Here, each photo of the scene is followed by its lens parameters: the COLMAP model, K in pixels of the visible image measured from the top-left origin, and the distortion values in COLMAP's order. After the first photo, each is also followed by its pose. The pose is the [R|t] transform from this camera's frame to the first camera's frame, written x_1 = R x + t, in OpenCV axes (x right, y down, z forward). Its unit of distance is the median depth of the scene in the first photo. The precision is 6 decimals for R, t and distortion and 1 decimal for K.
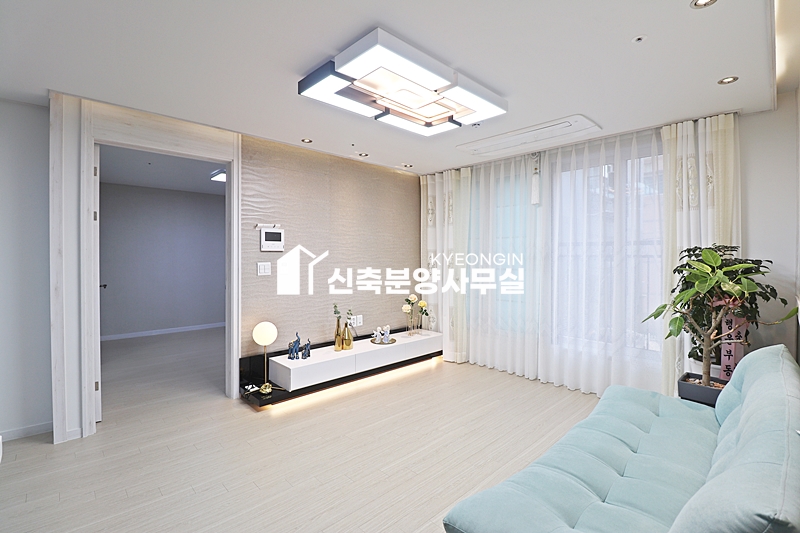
lens RADIAL K [[373.4, 0, 397.7], [0, 373.4, 258.0], [0, 0, 1]] dist [0.002988, -0.013099]
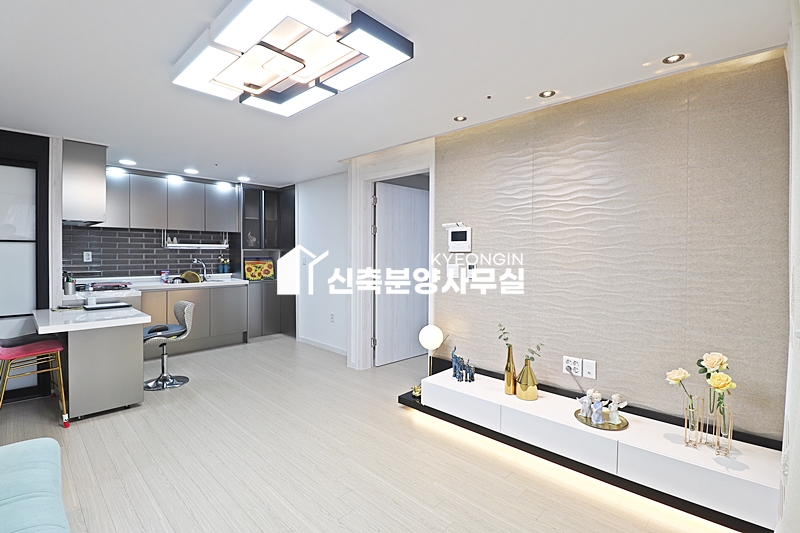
lens RADIAL K [[373.4, 0, 397.7], [0, 373.4, 258.0], [0, 0, 1]] dist [0.002988, -0.013099]
pose [[0.046434, 0.009788, -0.998873, 0.606827], [-0.012238, 0.999883, 0.009229, -0.011023], [0.998846, 0.011795, 0.046548, 0.862347]]
